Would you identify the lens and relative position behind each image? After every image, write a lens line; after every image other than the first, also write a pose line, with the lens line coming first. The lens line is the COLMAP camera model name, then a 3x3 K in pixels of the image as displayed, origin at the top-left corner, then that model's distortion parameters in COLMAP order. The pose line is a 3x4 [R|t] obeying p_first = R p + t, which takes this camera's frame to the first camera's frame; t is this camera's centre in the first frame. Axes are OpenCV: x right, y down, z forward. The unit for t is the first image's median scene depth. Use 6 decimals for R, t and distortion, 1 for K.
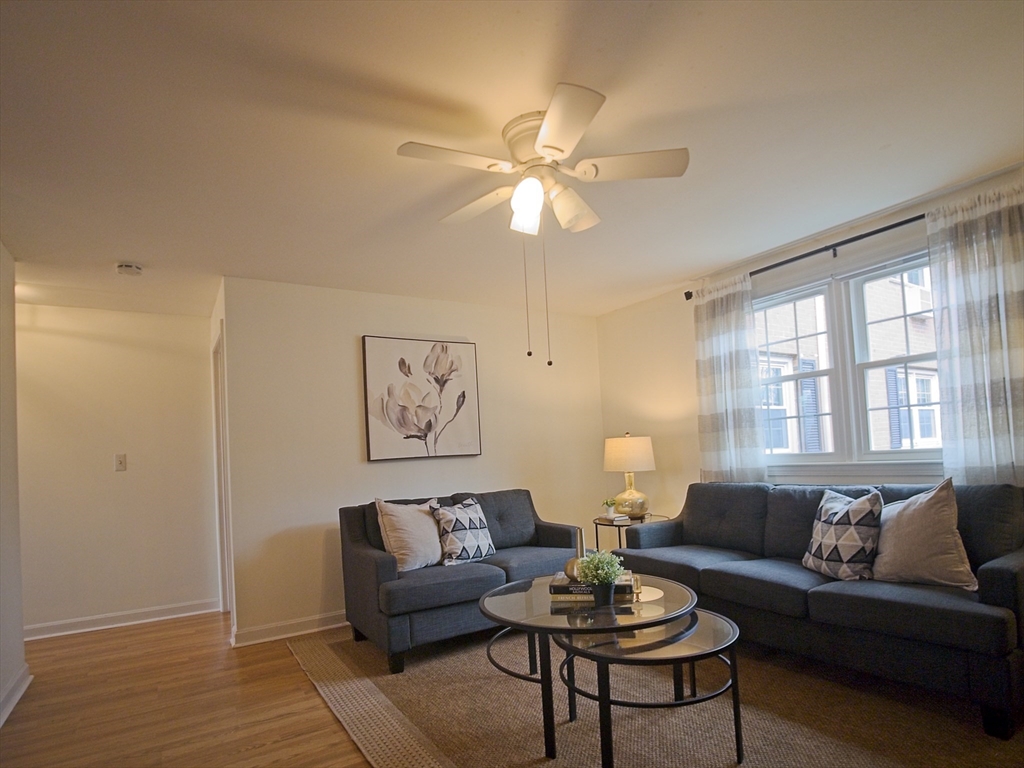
lens RADIAL K [[549.3, 0, 520.9], [0, 549.3, 430.4], [0, 0, 1]] dist [0.034684, -0.047556]
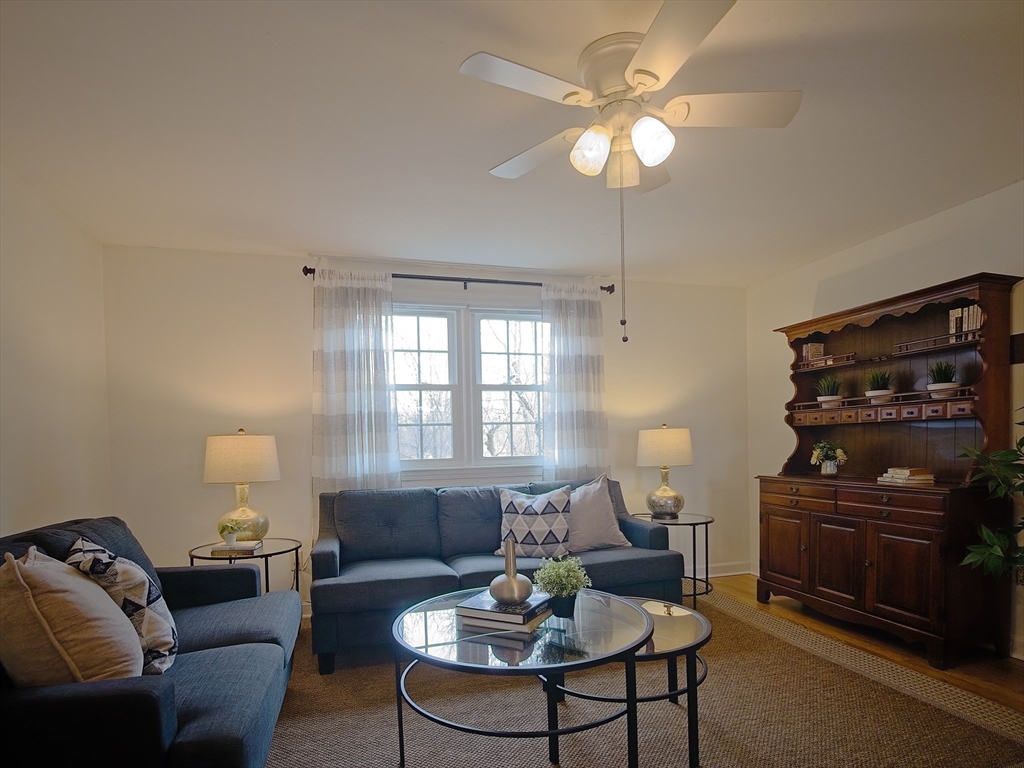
lens RADIAL K [[560.0, 0, 515.1], [0, 560.0, 448.5], [0, 0, 1]] dist [-0.023721, -0.000443]
pose [[0.287589, 0.038924, 0.956963, -0.496845], [-0.033990, 0.998959, -0.030418, 0.049784], [-0.957151, -0.023779, 0.288612, 0.545159]]
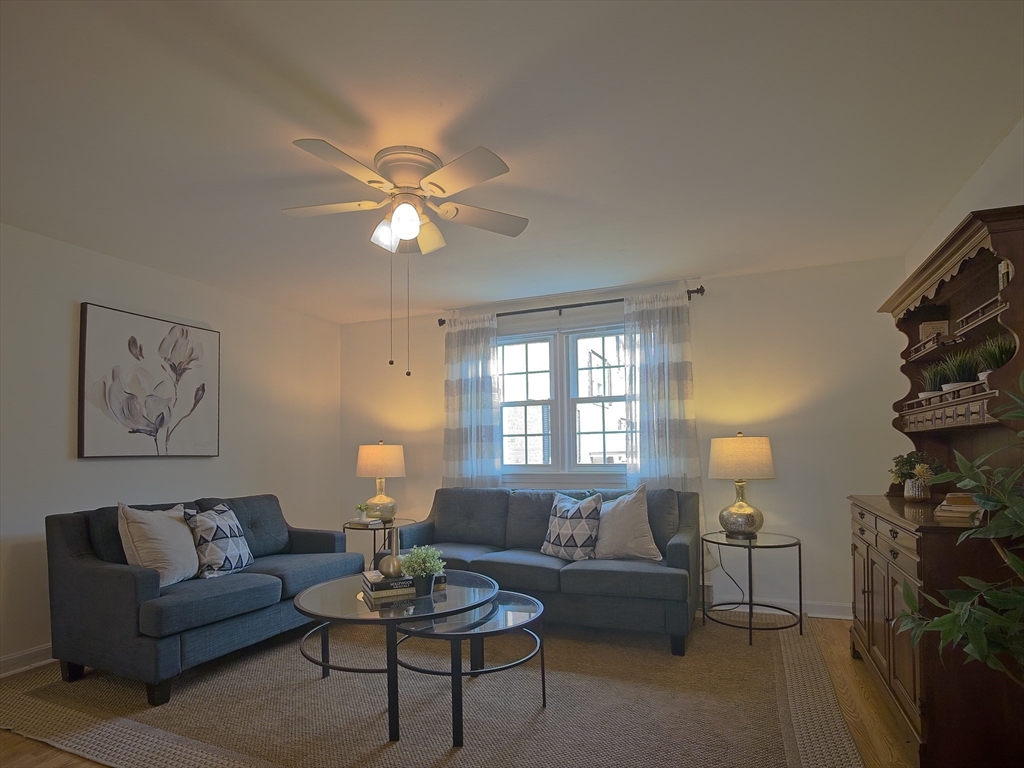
lens RADIAL K [[544.4, 0, 507.6], [0, 544.4, 422.3], [0, 0, 1]] dist [-0.019462, -0.000834]
pose [[0.829928, 0.073778, 0.552970, -0.225331], [-0.054491, 0.997197, -0.051265, 0.011800], [-0.555202, 0.012414, 0.831623, 0.000144]]
